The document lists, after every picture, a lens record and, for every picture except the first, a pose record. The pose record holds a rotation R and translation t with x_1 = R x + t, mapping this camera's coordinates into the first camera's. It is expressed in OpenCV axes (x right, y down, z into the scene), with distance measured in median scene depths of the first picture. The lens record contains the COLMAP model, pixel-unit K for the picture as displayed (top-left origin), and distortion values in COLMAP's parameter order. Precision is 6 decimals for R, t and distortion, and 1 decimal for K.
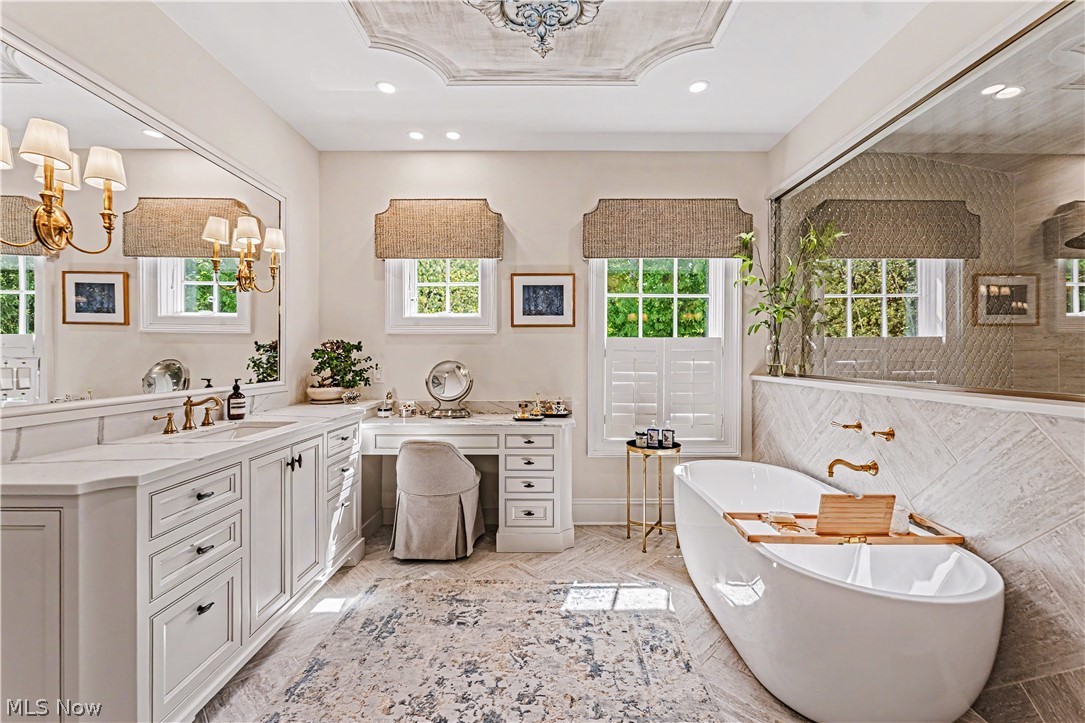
lens RADIAL K [[440.6, 0, 534.5], [0, 440.6, 356.3], [0, 0, 1]] dist [-0.001014, 0.000198]
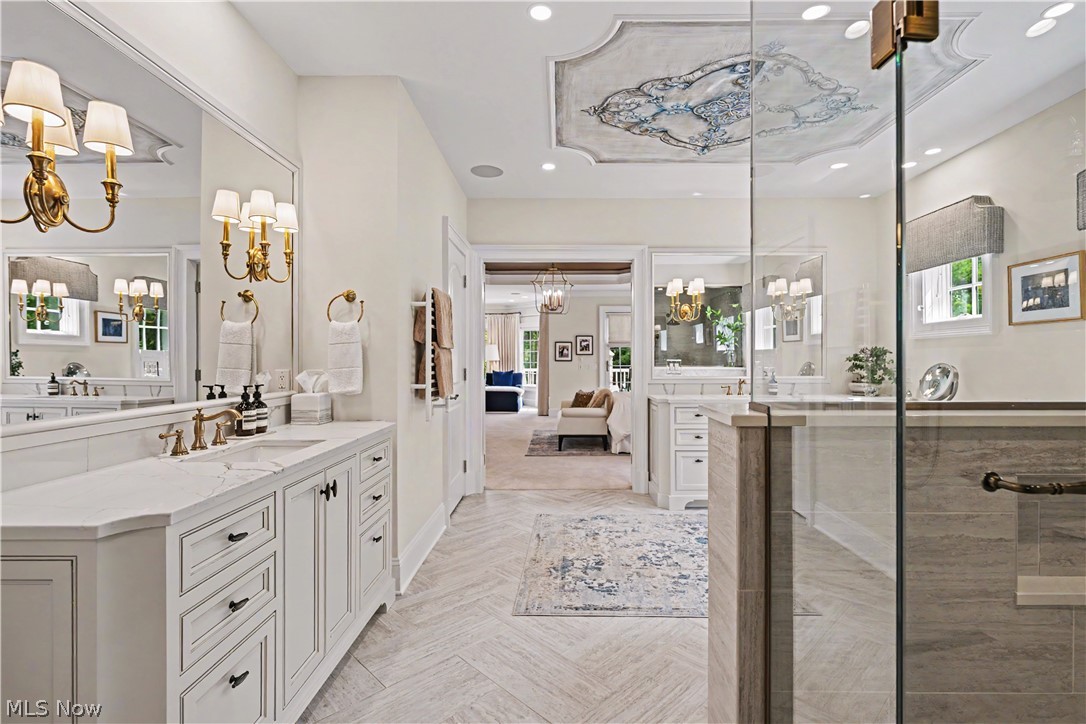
lens RADIAL K [[441.0, 0, 539.4], [0, 441.0, 360.3], [0, 0, 1]] dist [-0.001014, 0.000198]
pose [[-0.005269, -0.000167, -0.999986, 1.106914], [-0.000110, 1.000000, -0.000166, 0.003516], [0.999986, 0.000109, -0.005269, 0.073302]]
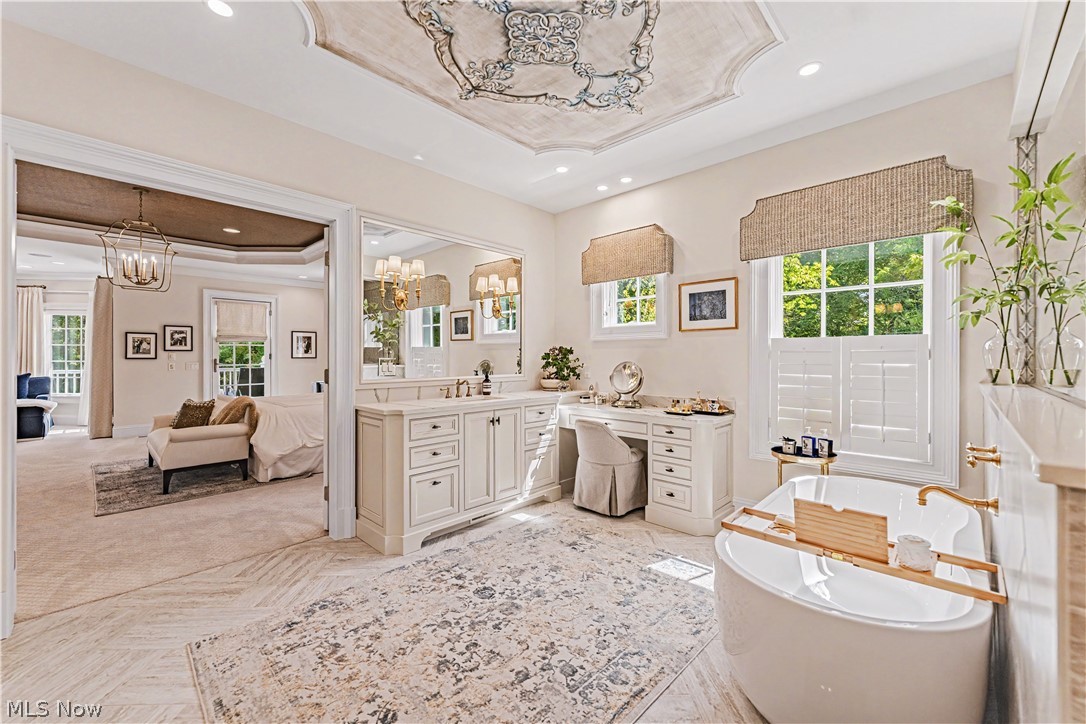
lens RADIAL K [[441.0, 0, 541.2], [0, 441.0, 357.1], [0, 0, 1]] dist [-0.001014, 0.000198]
pose [[0.714252, -0.001646, -0.699886, 0.634577], [-0.000482, 0.999996, -0.002844, 0.001641], [0.699888, 0.002369, 0.714248, -0.066374]]
